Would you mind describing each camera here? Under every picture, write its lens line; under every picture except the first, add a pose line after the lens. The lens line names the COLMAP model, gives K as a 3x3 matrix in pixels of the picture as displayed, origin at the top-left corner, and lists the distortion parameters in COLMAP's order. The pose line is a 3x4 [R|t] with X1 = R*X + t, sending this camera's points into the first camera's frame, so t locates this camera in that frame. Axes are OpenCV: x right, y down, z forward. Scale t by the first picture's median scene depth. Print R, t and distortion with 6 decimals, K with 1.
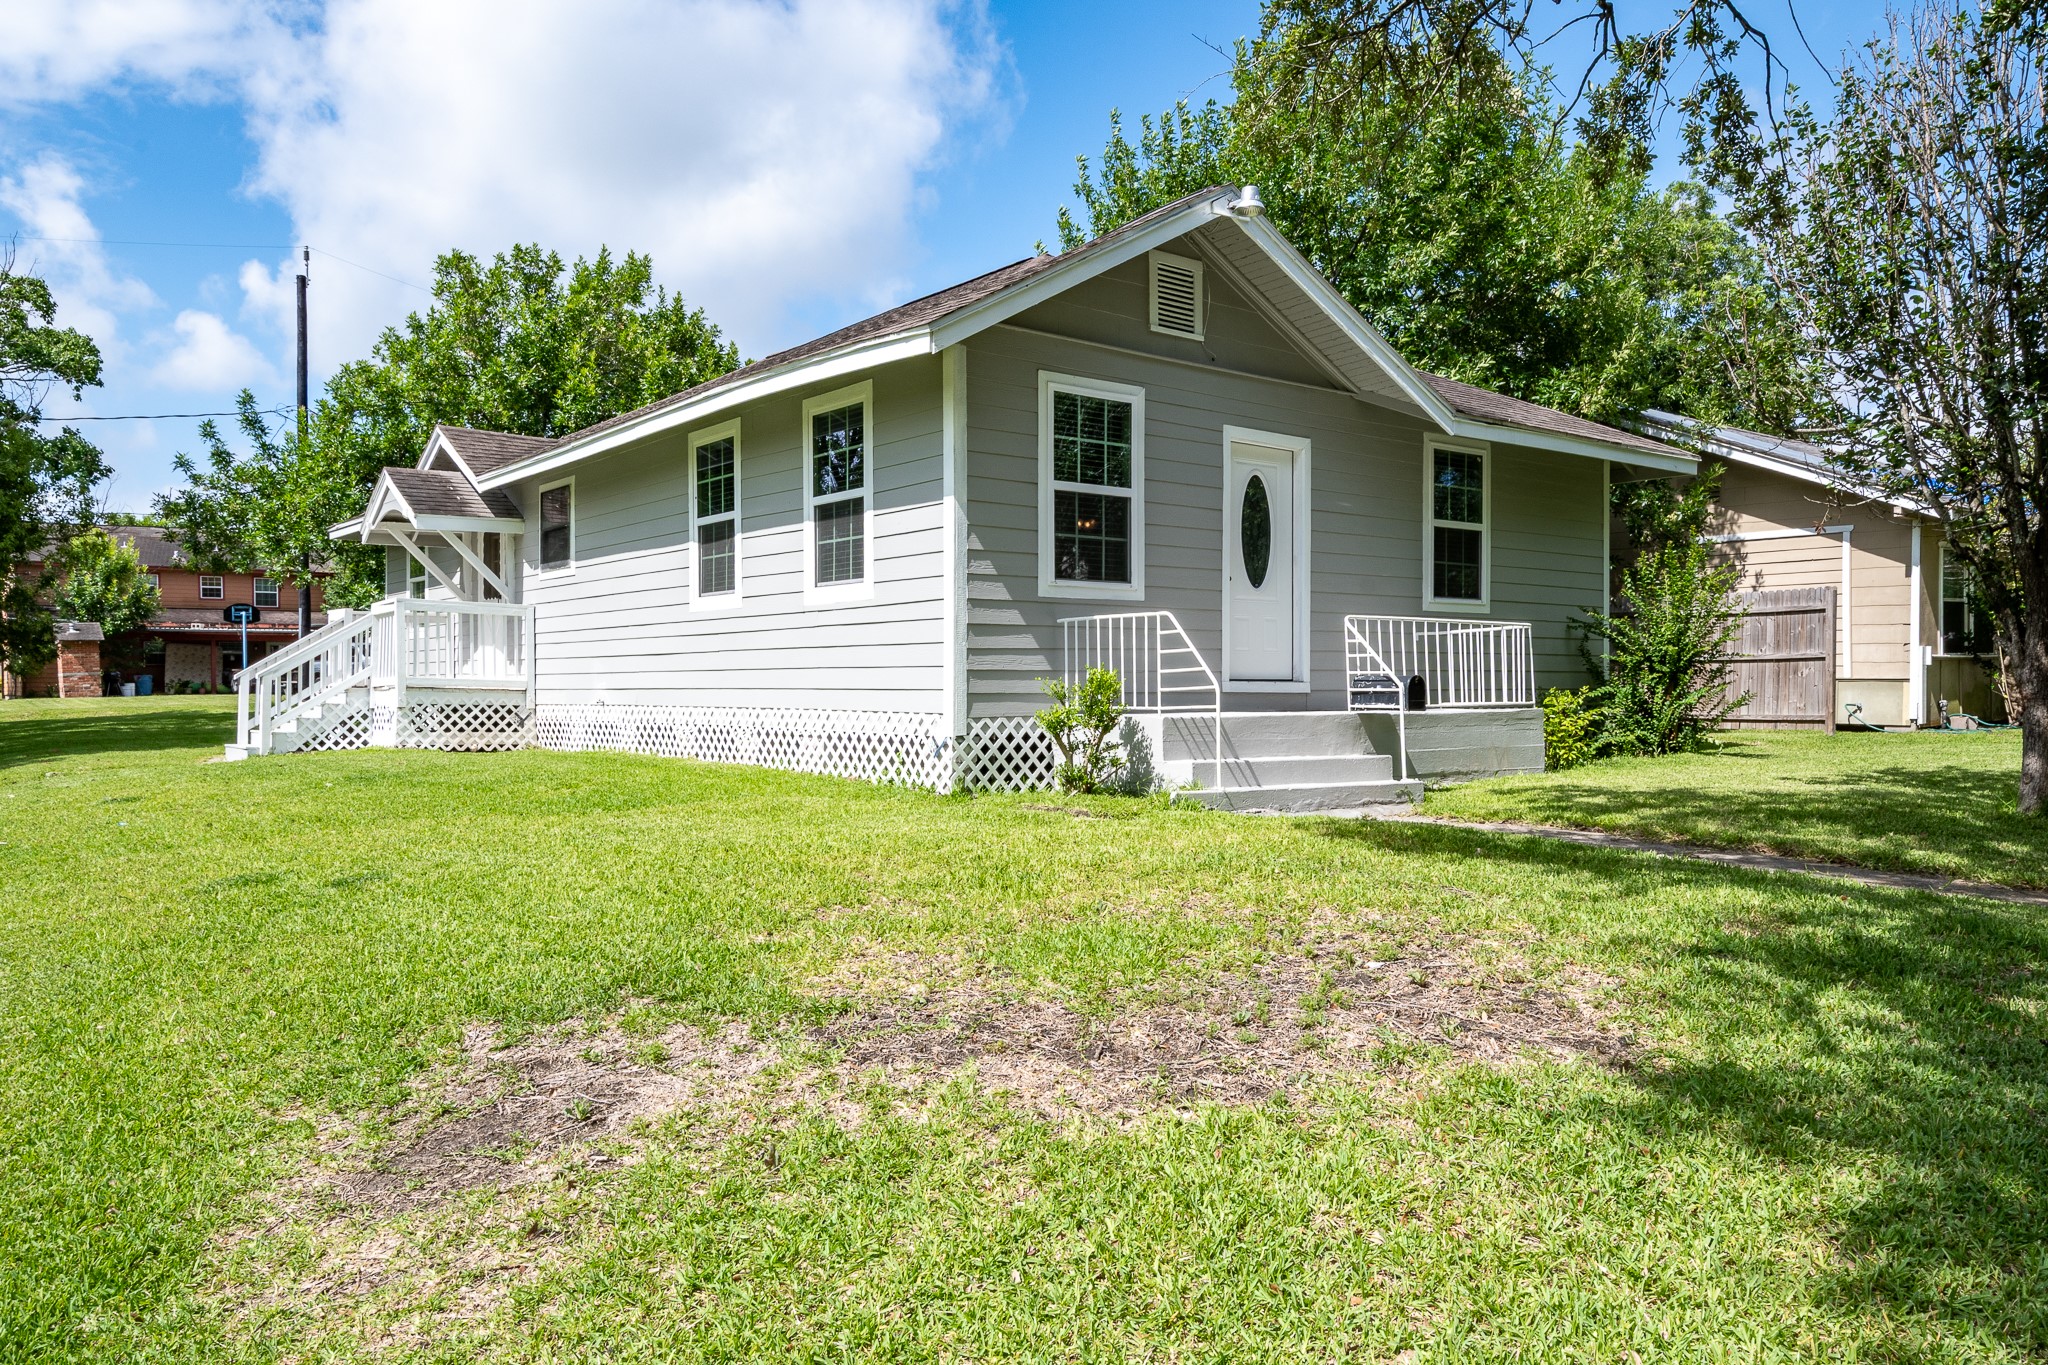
lens RADIAL K [[1417.1, 0, 1024.0], [0, 1417.1, 682.5], [0, 0, 1]] dist [0.011133, 0.000687]
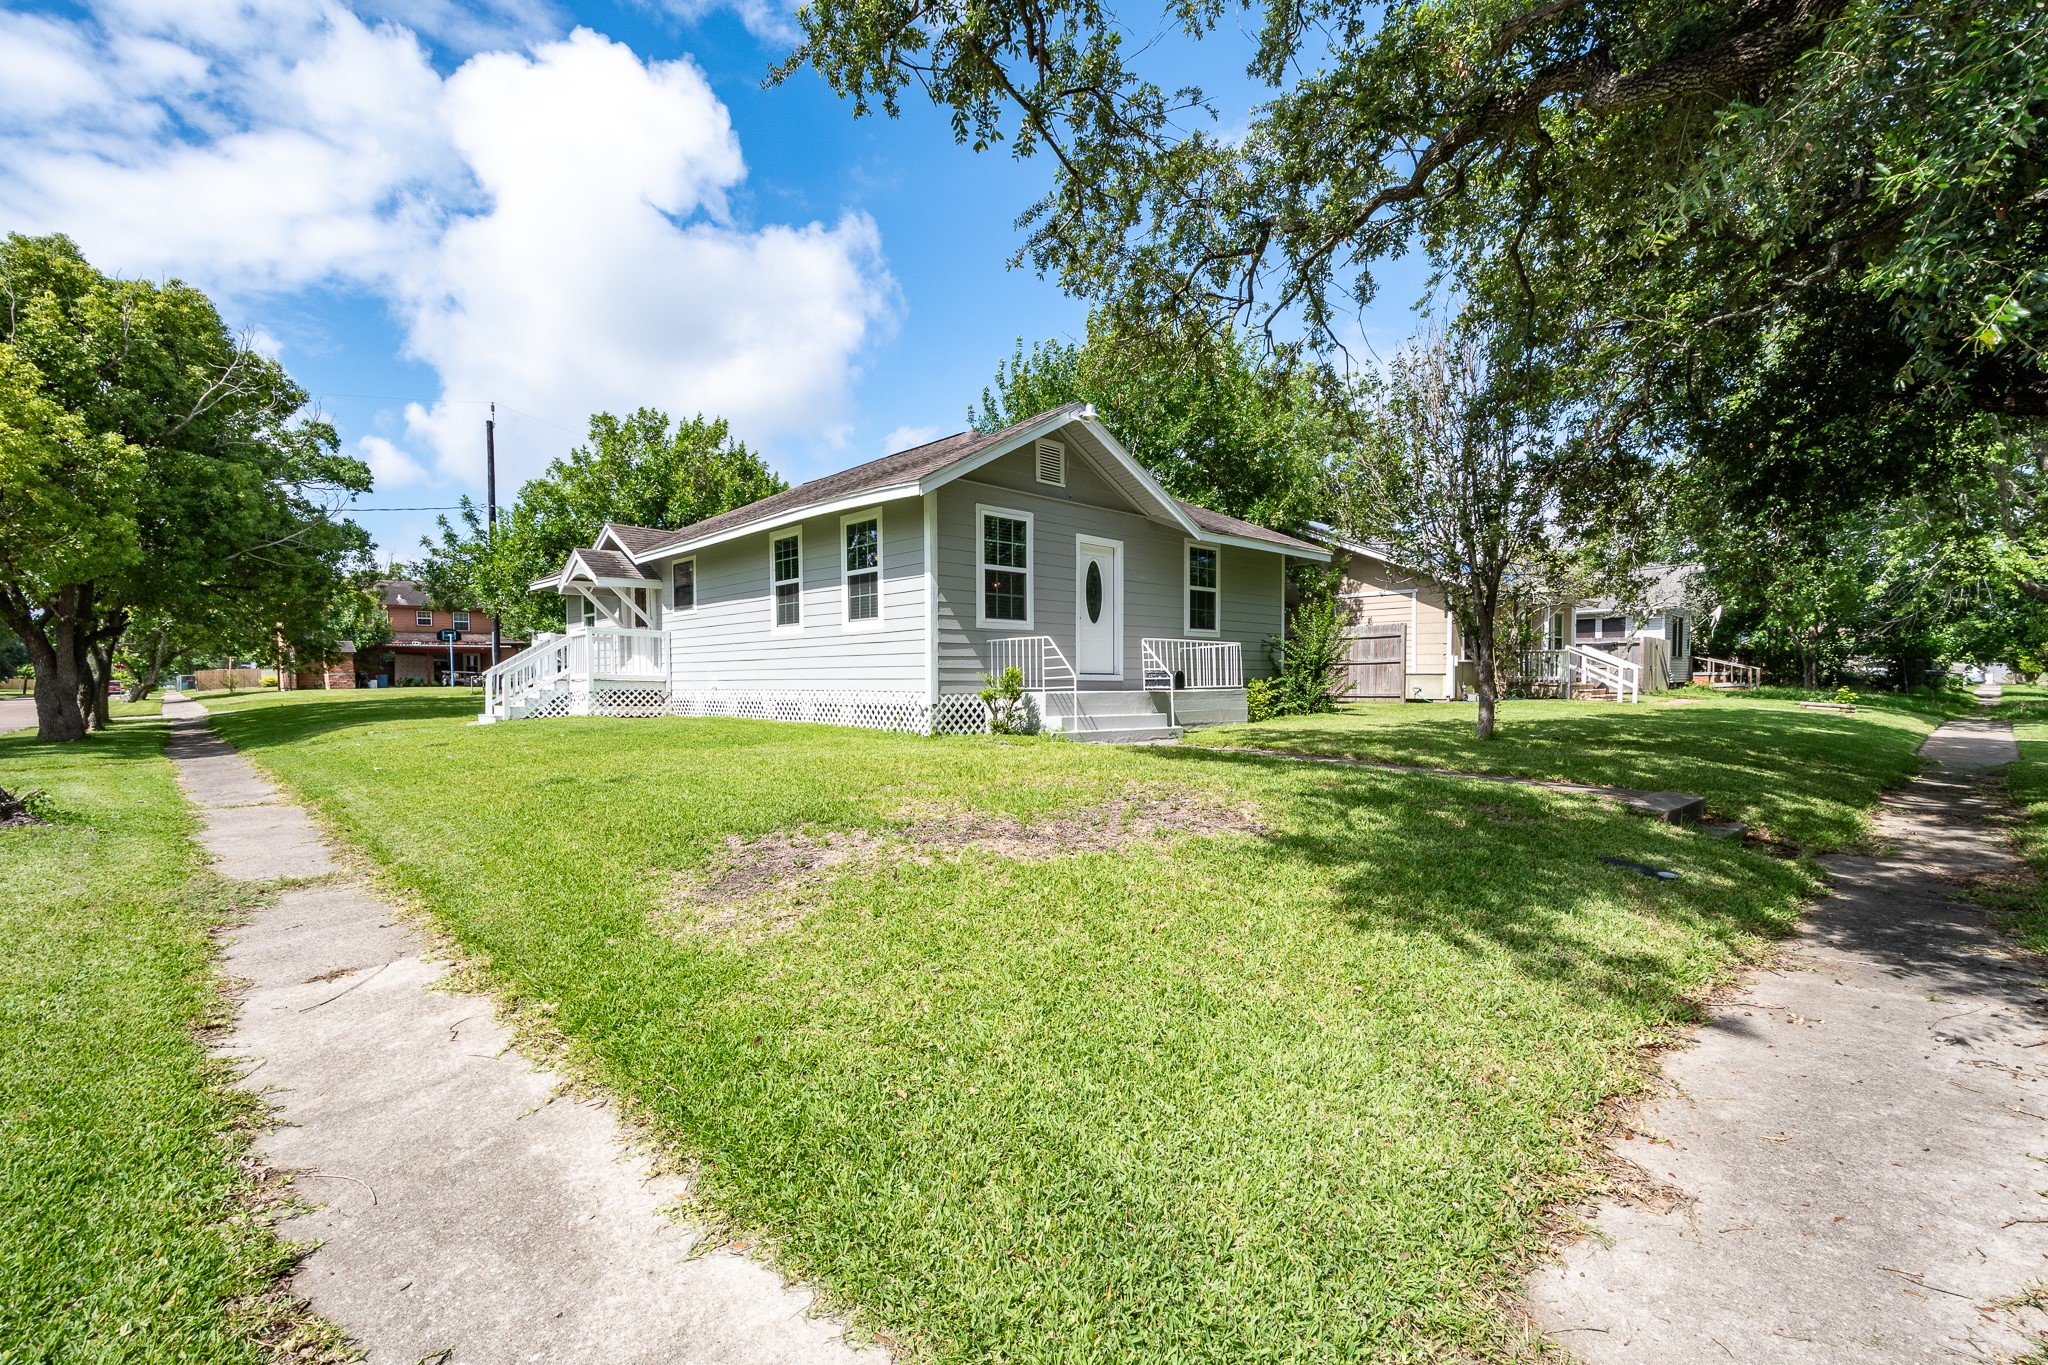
lens RADIAL K [[883.9, 0, 1019.7], [0, 883.9, 674.7], [0, 0, 1]] dist [-0.000312, -0.000047]
pose [[0.996475, -0.001448, 0.083882, -0.026981], [0.001891, 0.999985, -0.005194, 0.005142], [-0.083873, 0.005334, 0.996462, -0.124622]]
